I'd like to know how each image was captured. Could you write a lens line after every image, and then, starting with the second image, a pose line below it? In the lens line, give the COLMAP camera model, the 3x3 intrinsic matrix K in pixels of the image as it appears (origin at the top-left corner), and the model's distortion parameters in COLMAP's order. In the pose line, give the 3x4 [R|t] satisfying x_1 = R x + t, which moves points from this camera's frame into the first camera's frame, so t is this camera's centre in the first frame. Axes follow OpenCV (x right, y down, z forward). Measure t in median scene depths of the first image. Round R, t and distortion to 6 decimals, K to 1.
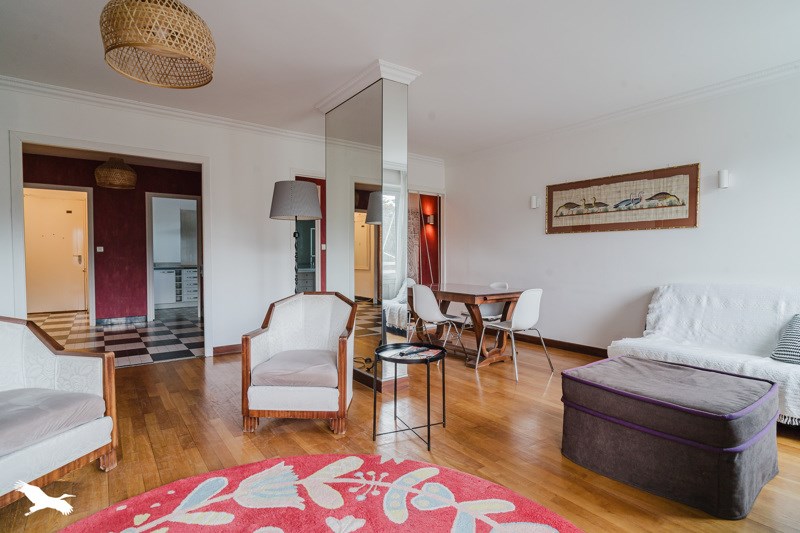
lens RADIAL K [[418.5, 0, 400.0], [0, 418.5, 266.5], [0, 0, 1]] dist [-0.001969, -0.000166]
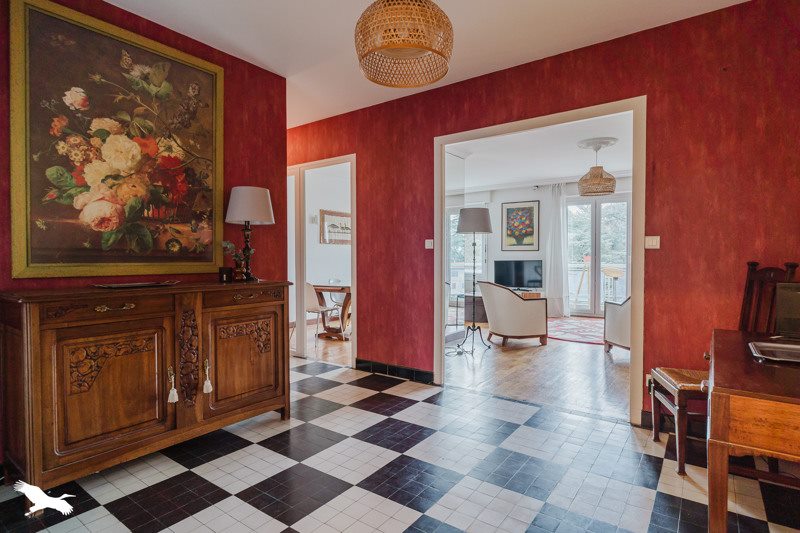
lens RADIAL K [[418.5, 0, 400.0], [0, 418.5, 266.5], [0, 0, 1]] dist [-0.001969, -0.000166]
pose [[-0.313138, -0.015015, 0.949589, -3.142548], [0.024905, 0.999401, 0.024015, -0.081086], [-0.949381, 0.031170, -0.312576, 3.506243]]
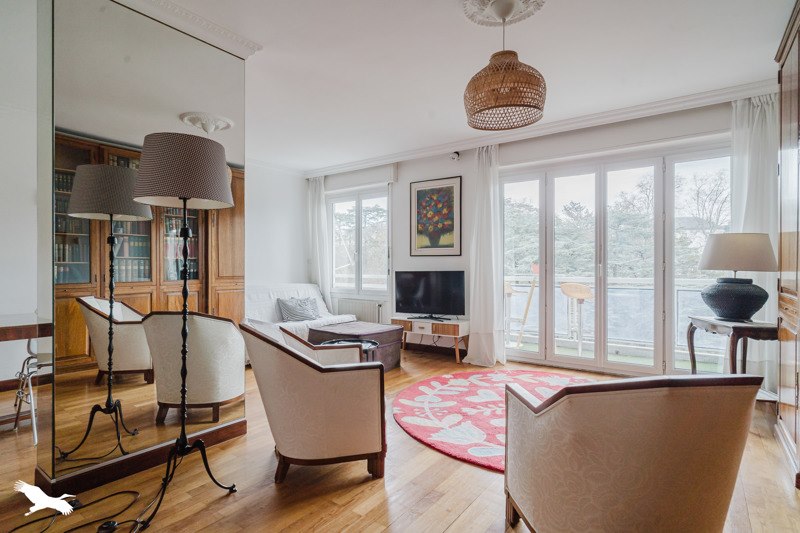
lens RADIAL K [[418.5, 0, 400.0], [0, 418.5, 266.5], [0, 0, 1]] dist [-0.001969, -0.000166]
pose [[-0.329280, -0.001397, 0.944231, -1.565622], [0.018935, 0.999788, 0.008083, -0.059567], [-0.944042, 0.020541, -0.329184, 1.629289]]
